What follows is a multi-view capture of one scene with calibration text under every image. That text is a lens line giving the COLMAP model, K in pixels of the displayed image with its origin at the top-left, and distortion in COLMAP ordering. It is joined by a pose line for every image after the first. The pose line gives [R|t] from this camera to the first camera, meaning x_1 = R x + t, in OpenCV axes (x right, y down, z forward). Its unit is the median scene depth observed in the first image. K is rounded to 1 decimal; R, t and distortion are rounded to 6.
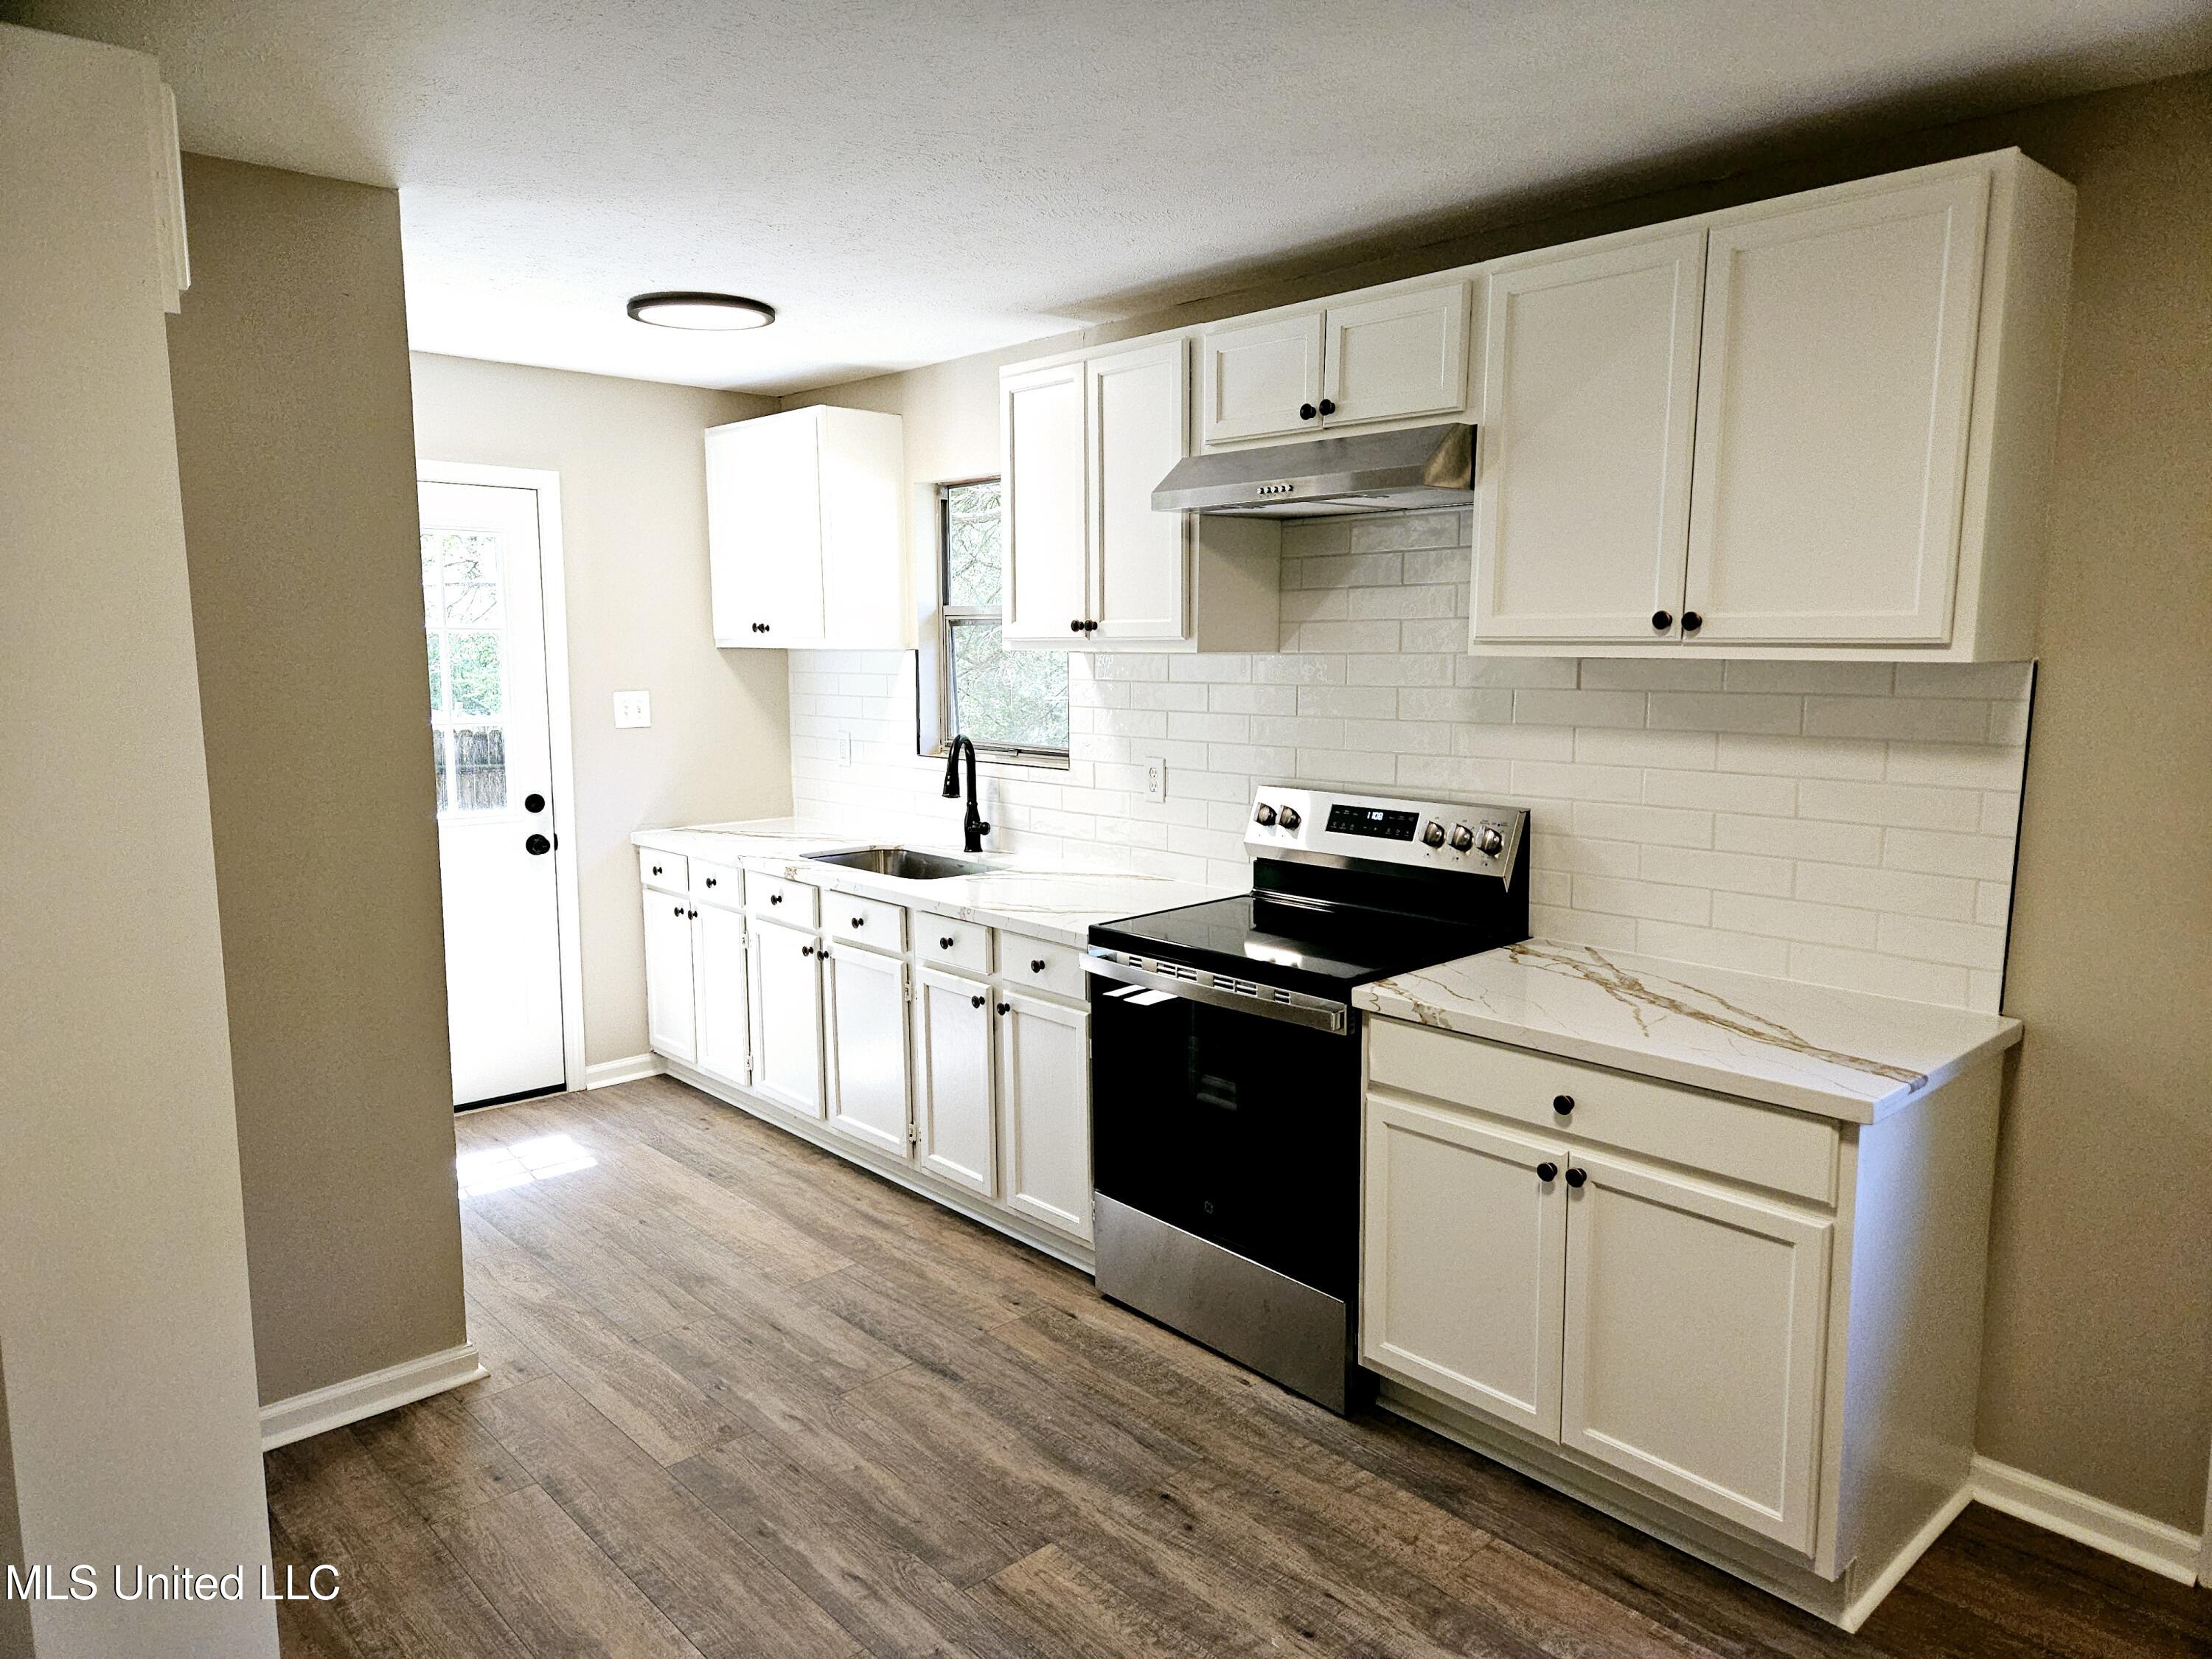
lens RADIAL K [[1474.6, 0, 1111.7], [0, 1474.6, 836.3], [0, 0, 1]] dist [0.076450, -0.054554]
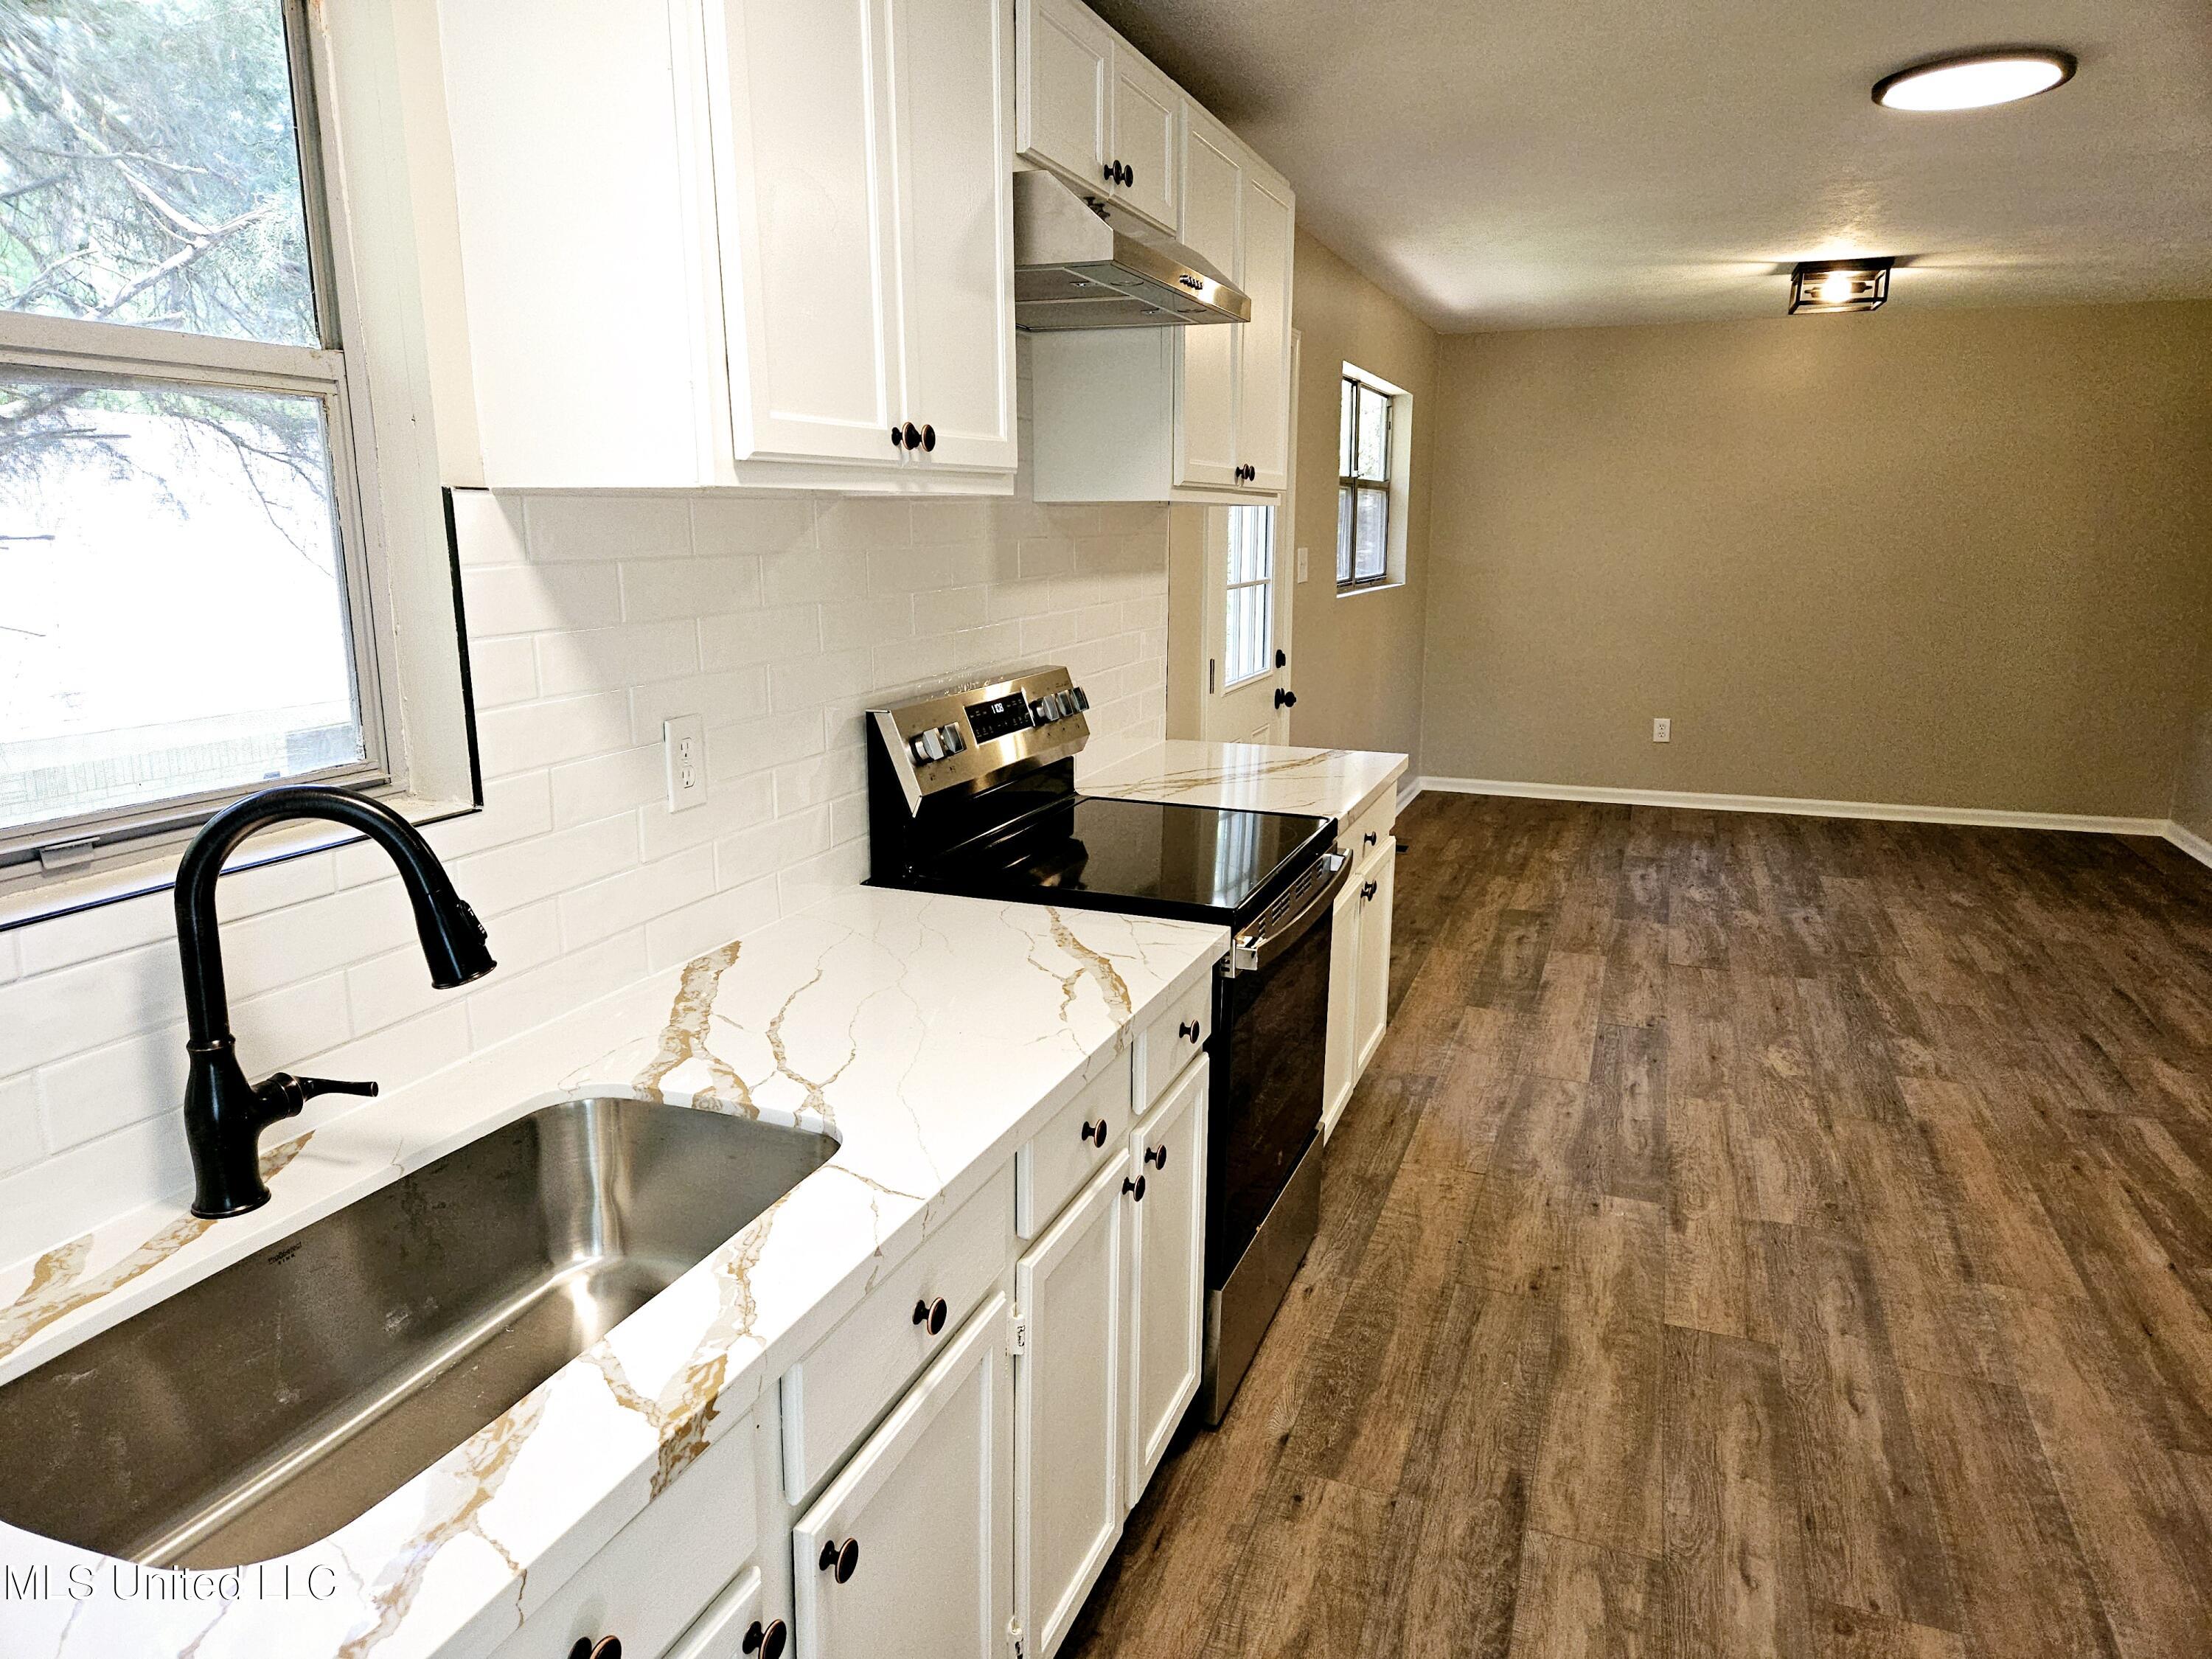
lens RADIAL K [[1474.6, 0, 1111.7], [0, 1474.6, 836.3], [0, 0, 1]] dist [0.076450, -0.054554]
pose [[-0.454495, -0.191921, 0.869828, -0.531471], [0.119255, 0.954611, 0.272940, -0.151037], [-0.882730, 0.227781, -0.410978, 1.245078]]
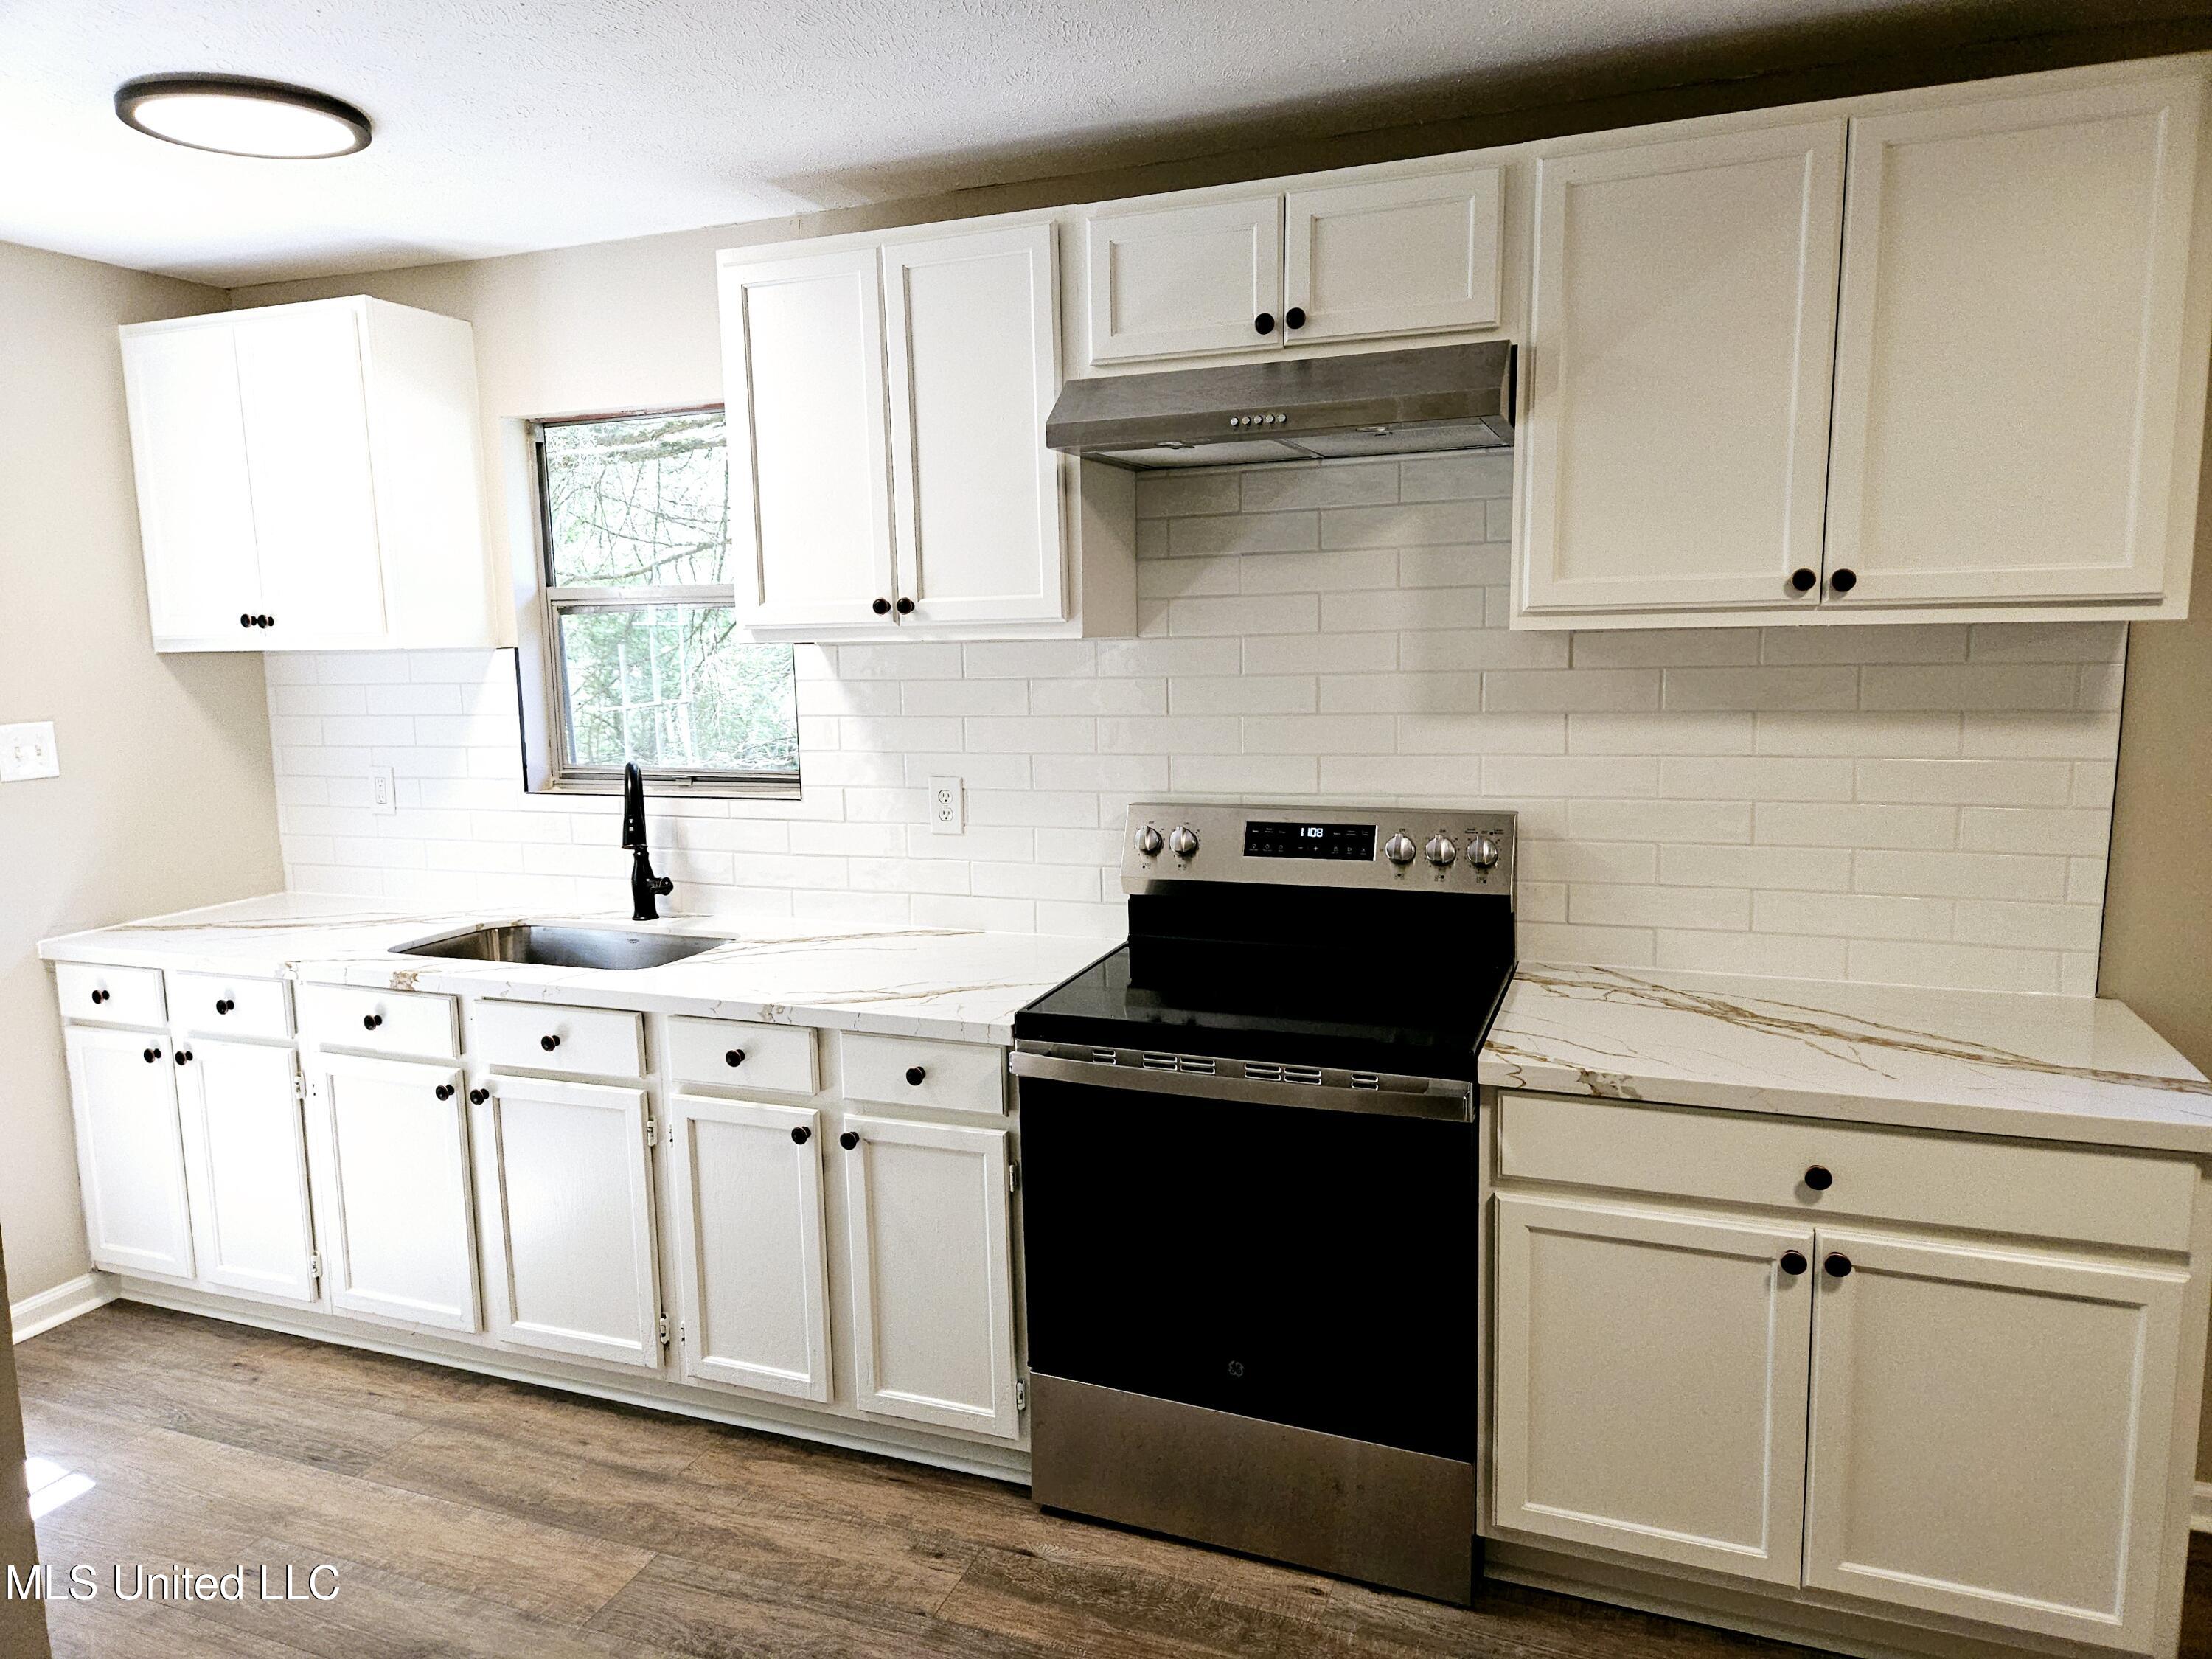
lens RADIAL K [[1474.6, 0, 1079.1], [0, 1474.6, 822.6], [0, 0, 1]] dist [0.073208, -0.058398]
pose [[0.900313, -0.074860, 0.428757, -0.277226], [0.078284, 0.996884, 0.009670, -0.035930], [-0.428145, 0.024859, 0.903368, 0.307179]]
